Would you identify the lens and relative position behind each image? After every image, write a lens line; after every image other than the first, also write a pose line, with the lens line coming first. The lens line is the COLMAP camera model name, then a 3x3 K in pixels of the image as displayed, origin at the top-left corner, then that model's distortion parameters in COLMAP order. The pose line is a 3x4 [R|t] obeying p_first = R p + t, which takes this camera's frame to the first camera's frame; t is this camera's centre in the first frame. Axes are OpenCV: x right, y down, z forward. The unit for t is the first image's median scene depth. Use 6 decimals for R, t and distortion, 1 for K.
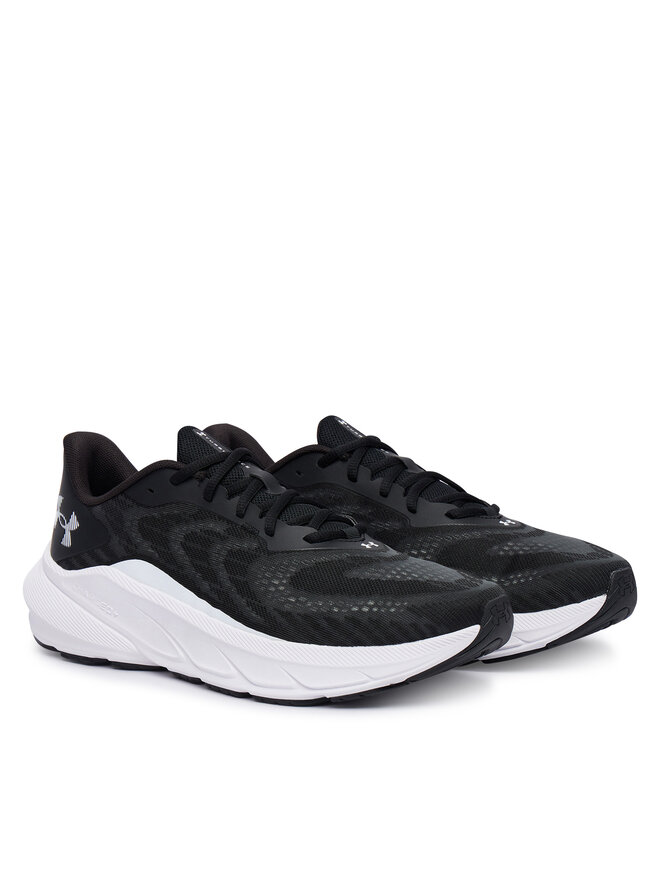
lens RADIAL K [[2490.4, 0, 330.2], [0, 2490.4, 439.7], [0, 0, 1]] dist [0.014343, 0.000000]
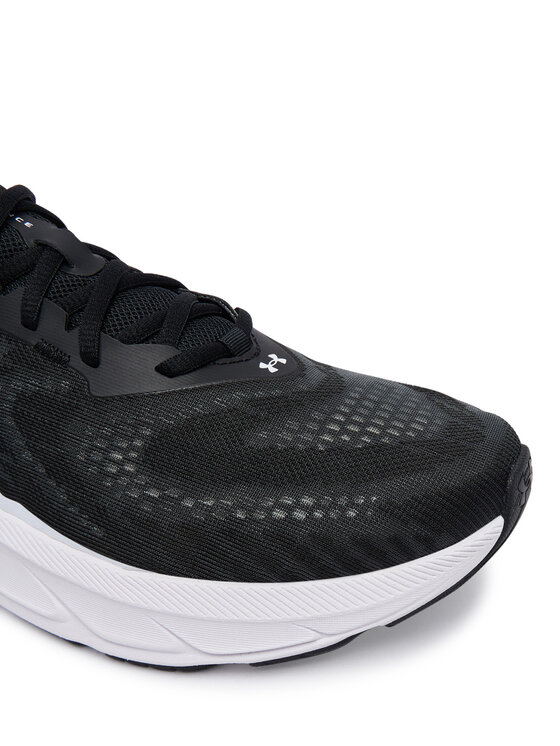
lens RADIAL K [[746.0, 0, 279.0], [0, 746.0, 373.0], [0, 0, 1]] dist [-0.016234, 0.001826]
pose [[0.963778, -0.135885, 0.229494, -0.022582], [0.037112, 0.920431, 0.389138, -0.022703], [-0.264111, -0.366526, 0.892135, 0.851622]]
